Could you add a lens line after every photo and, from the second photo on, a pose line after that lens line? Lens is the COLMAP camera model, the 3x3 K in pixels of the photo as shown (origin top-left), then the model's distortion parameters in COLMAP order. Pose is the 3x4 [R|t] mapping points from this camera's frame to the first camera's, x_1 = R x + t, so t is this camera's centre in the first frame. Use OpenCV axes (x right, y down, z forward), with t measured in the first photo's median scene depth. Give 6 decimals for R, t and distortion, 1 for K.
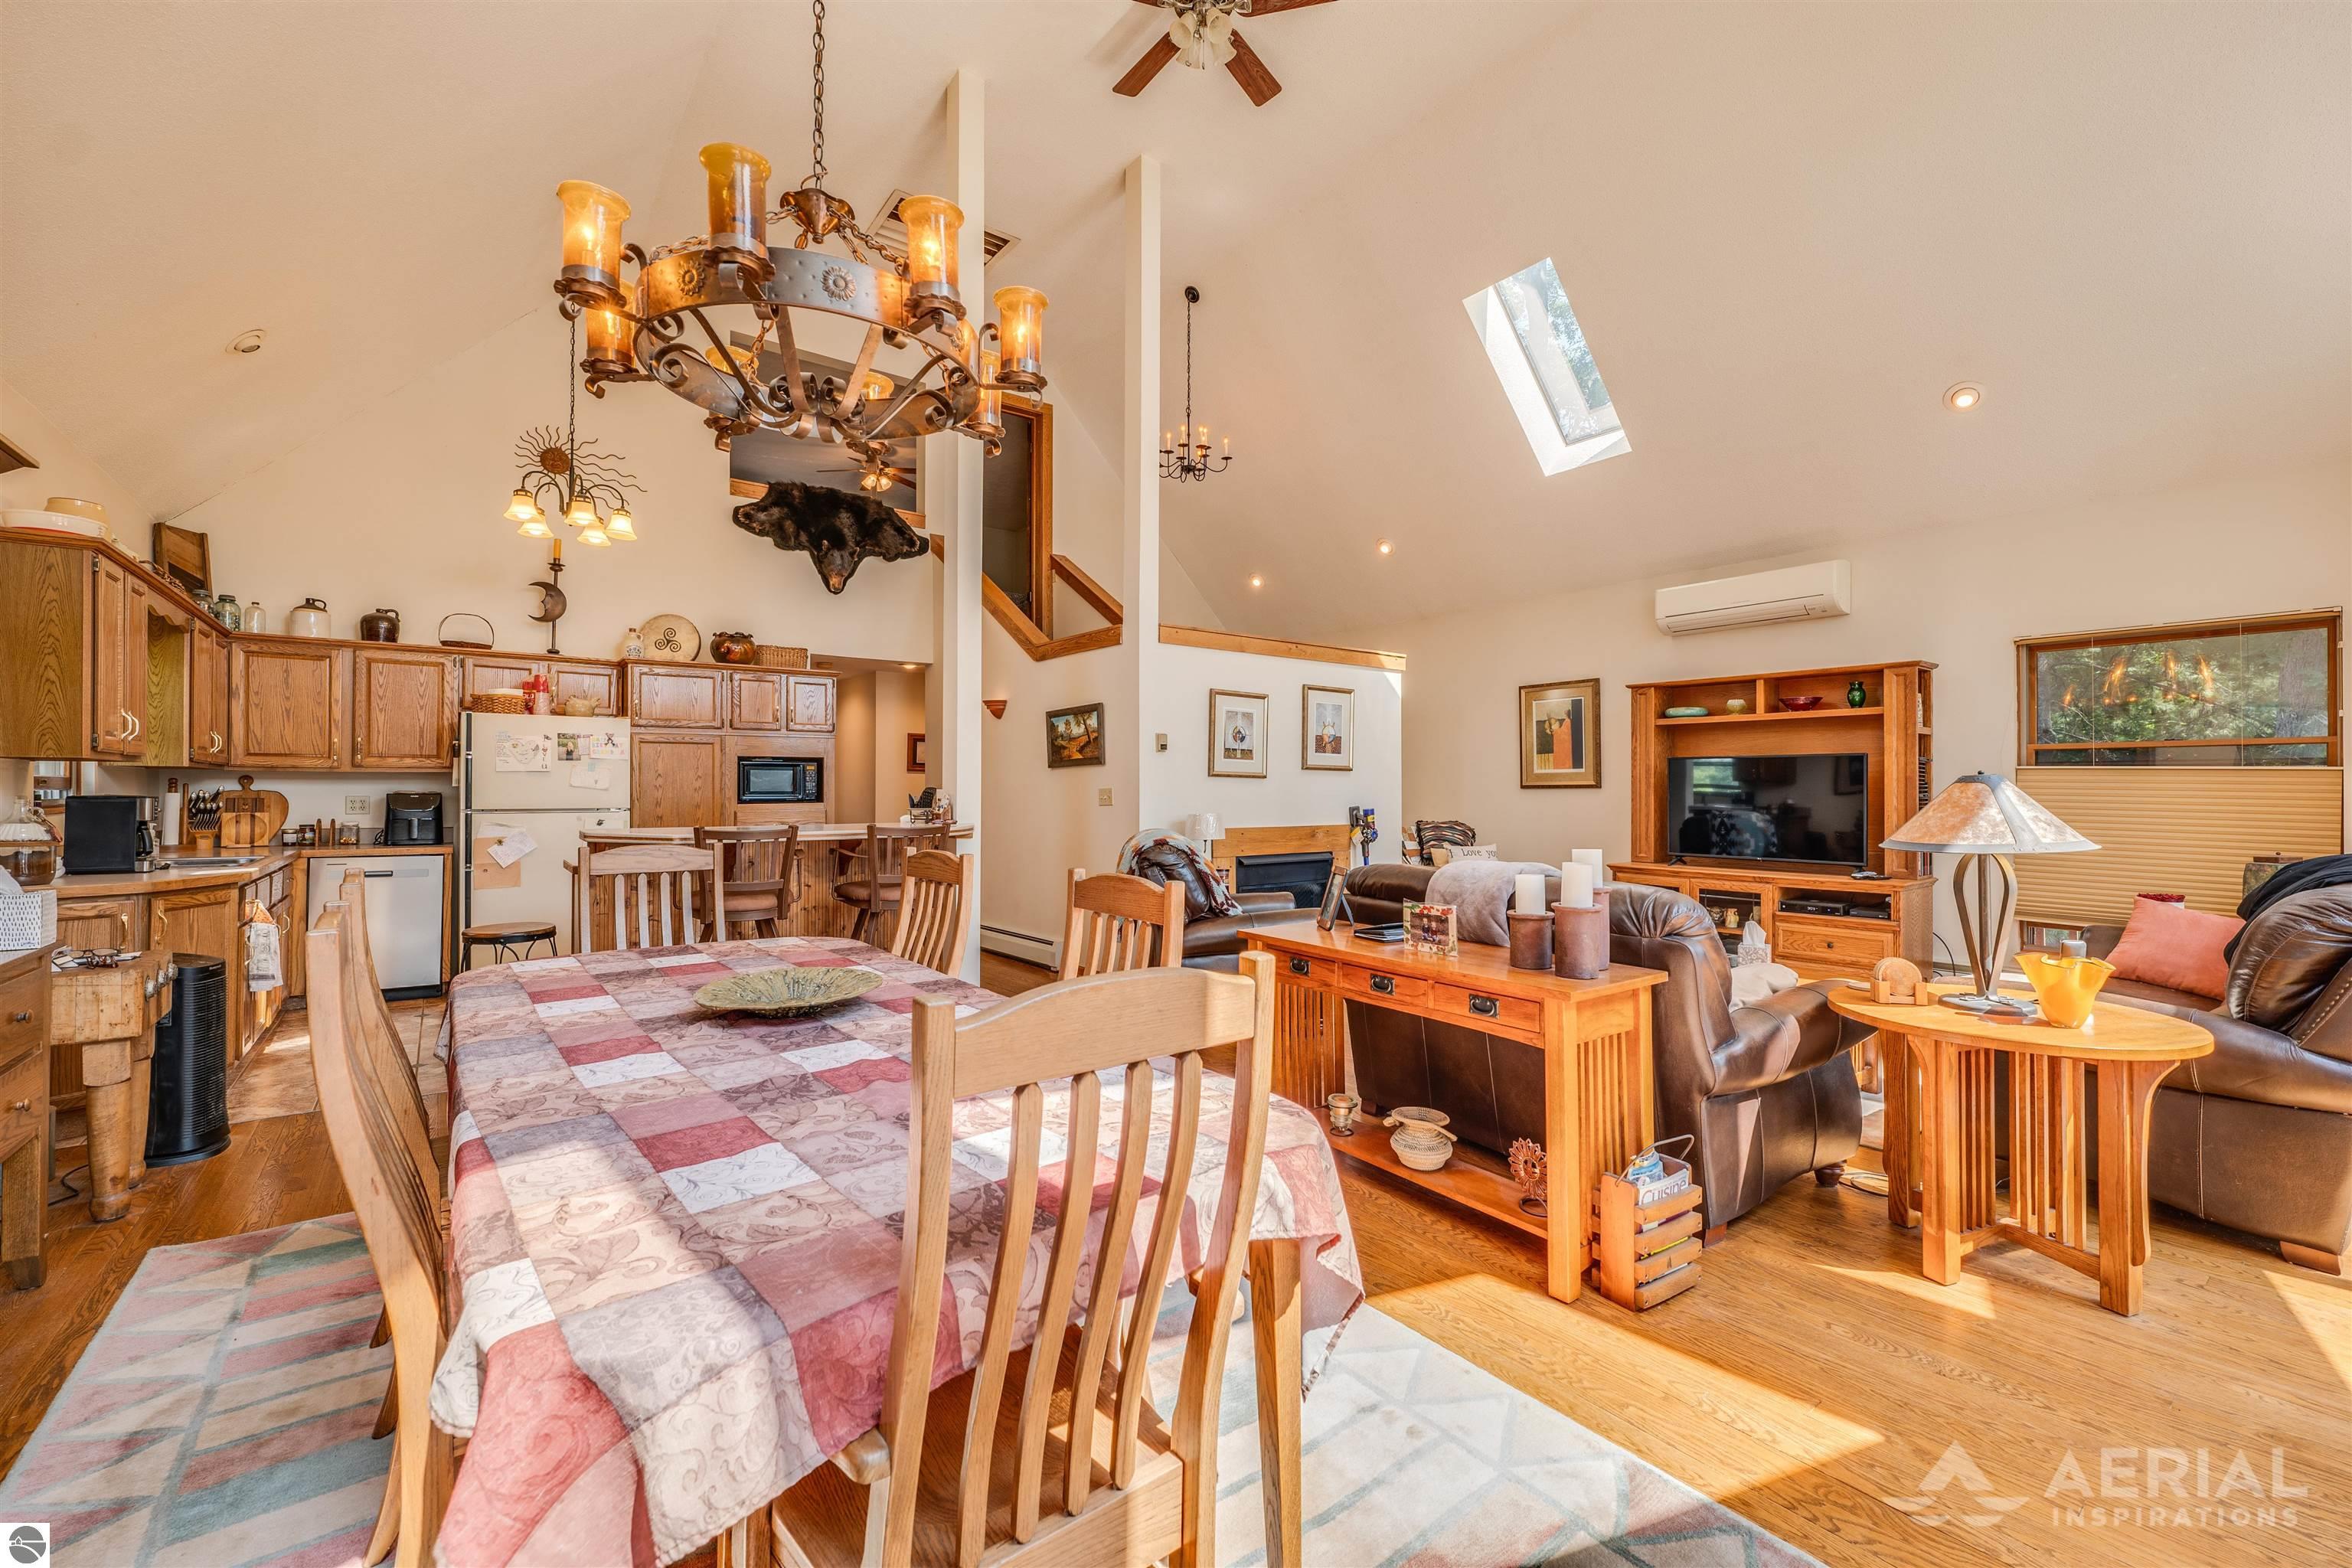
lens RADIAL K [[967.9, 0, 1176.0], [0, 967.9, 784.0], [0, 0, 1]] dist [0.001640, -0.000021]
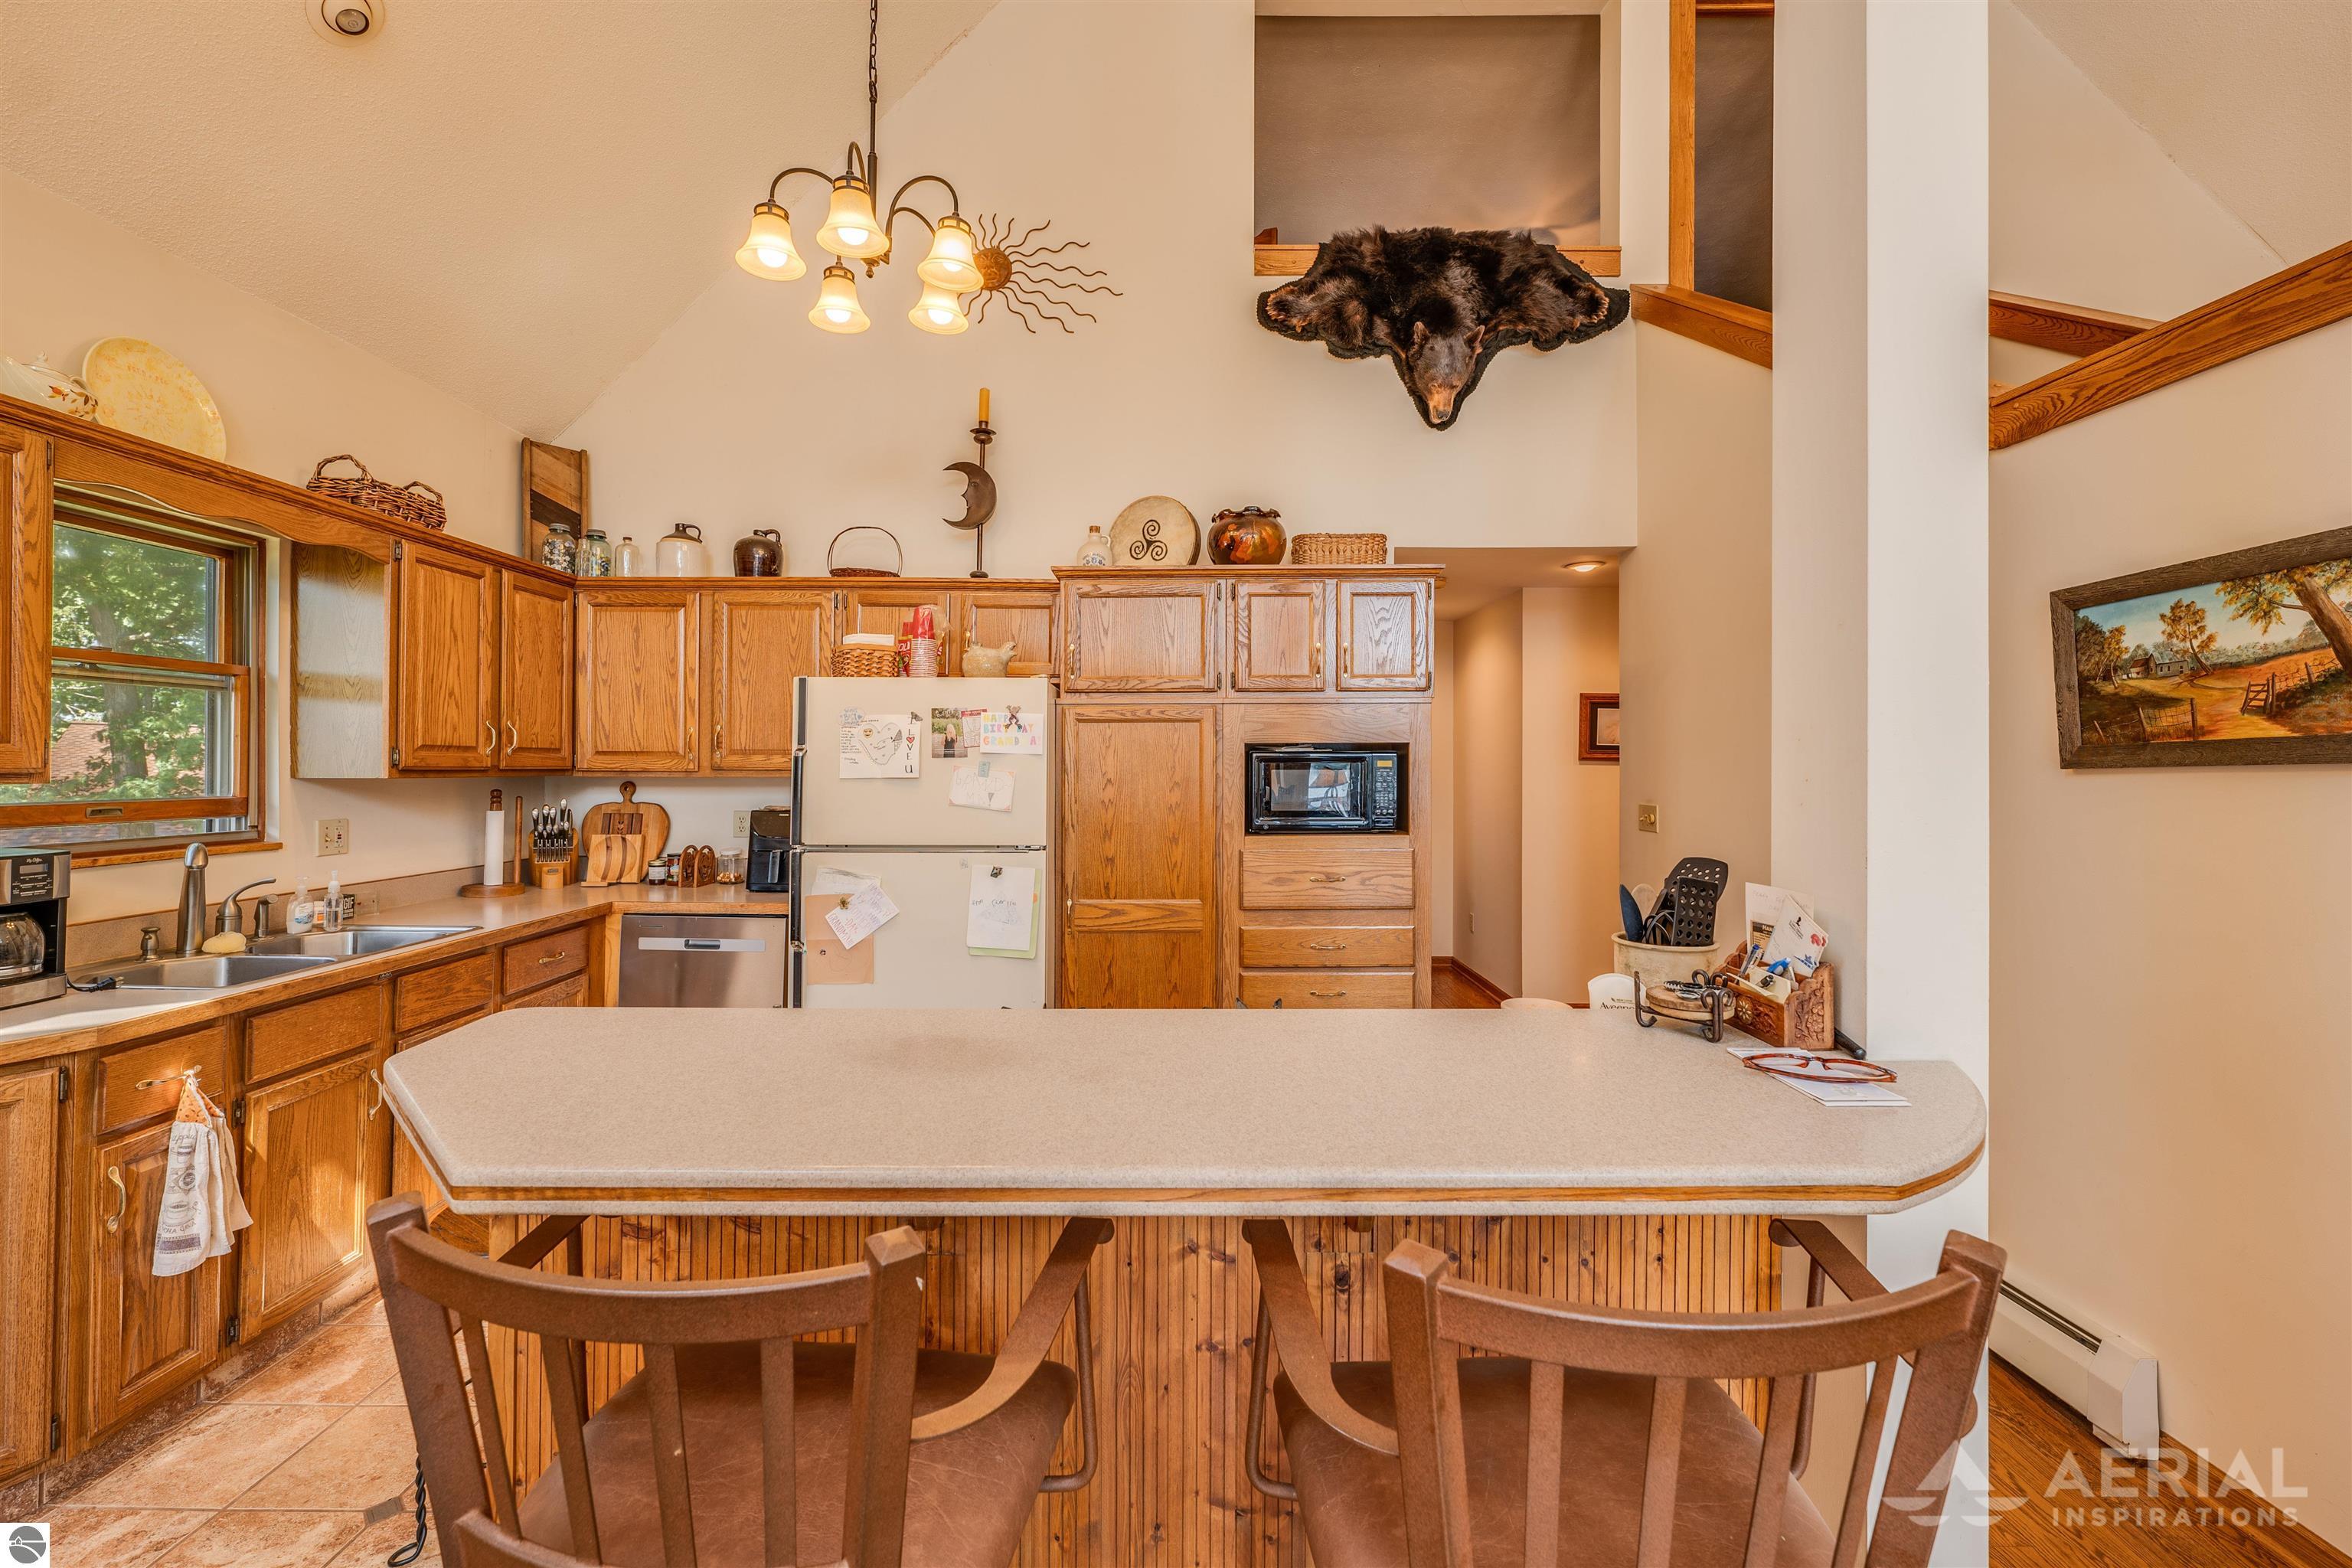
lens RADIAL K [[989.2, 0, 1172.1], [0, 989.2, 758.2], [0, 0, 1]] dist [0.000555, 0.000120]
pose [[0.794645, -0.003363, -0.607065, -0.170359], [0.002416, 0.999994, -0.002377, -0.020496], [0.607070, 0.000422, 0.794648, 0.580186]]
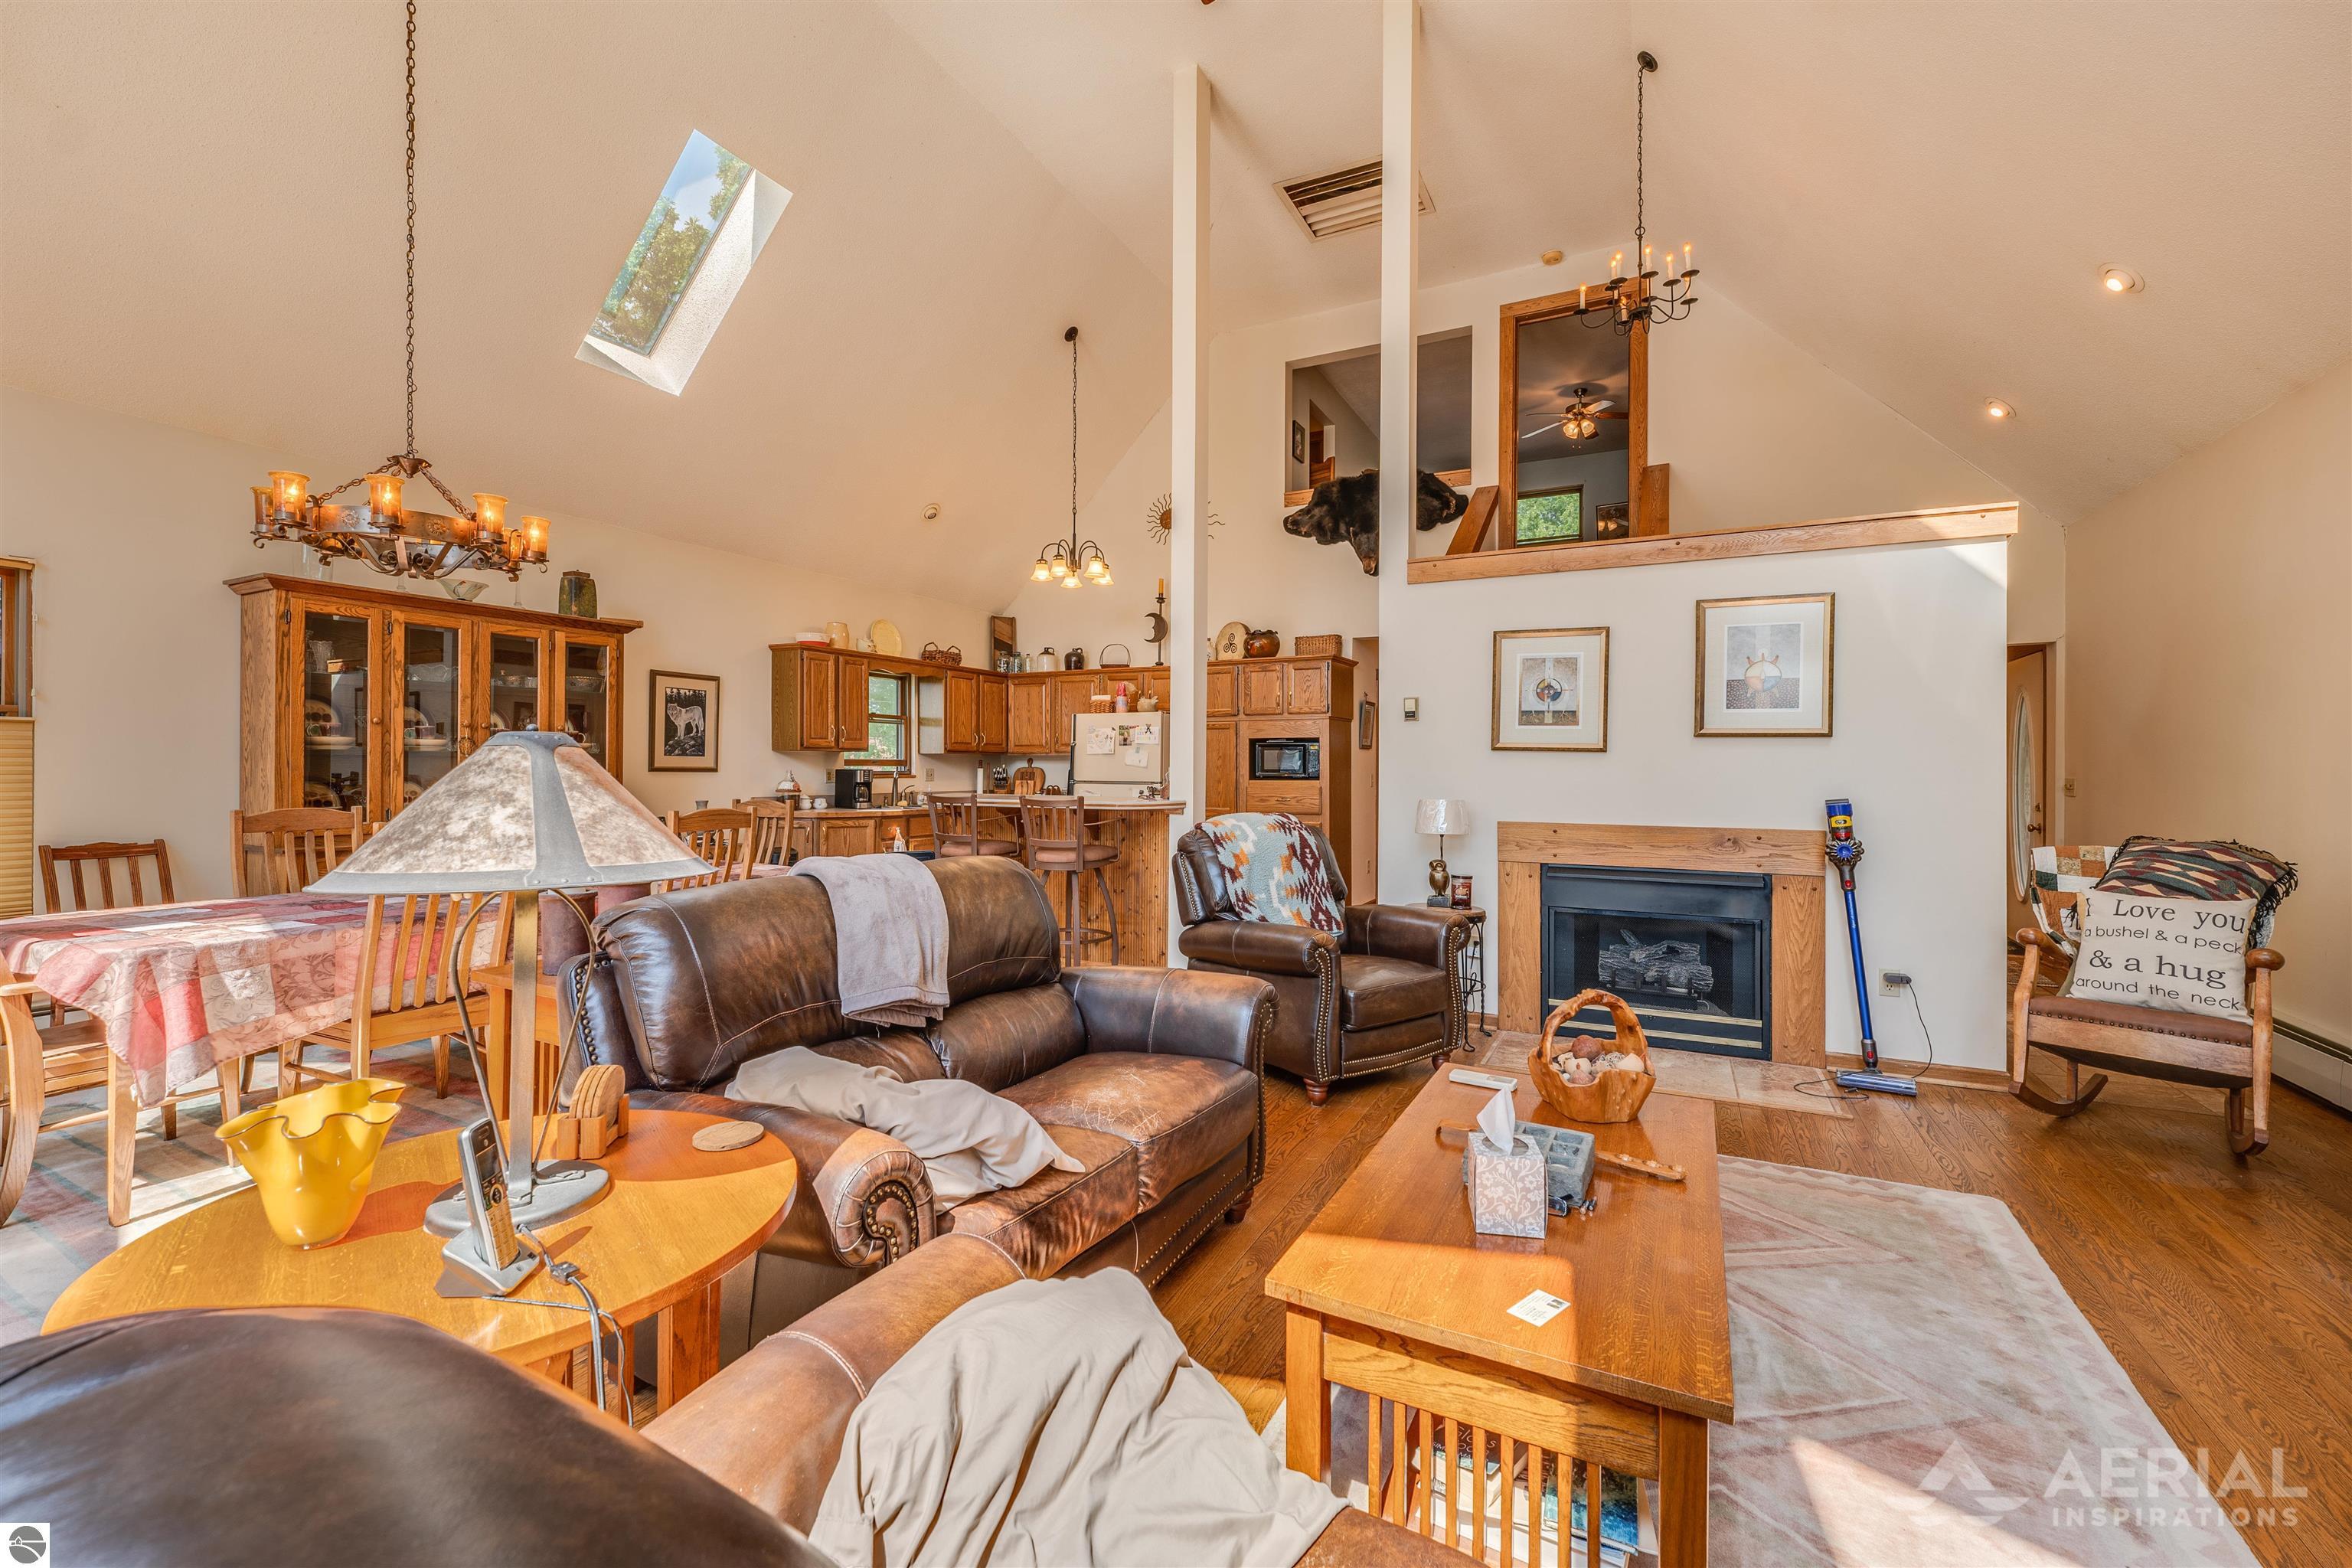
lens RADIAL K [[967.9, 0, 1176.0], [0, 967.9, 784.0], [0, 0, 1]] dist [0.001640, -0.000021]
pose [[0.436442, 0.016374, -0.899583, 0.570521], [0.001945, 0.999815, 0.019142, 0.003213], [0.899730, -0.010104, 0.436330, 0.436175]]
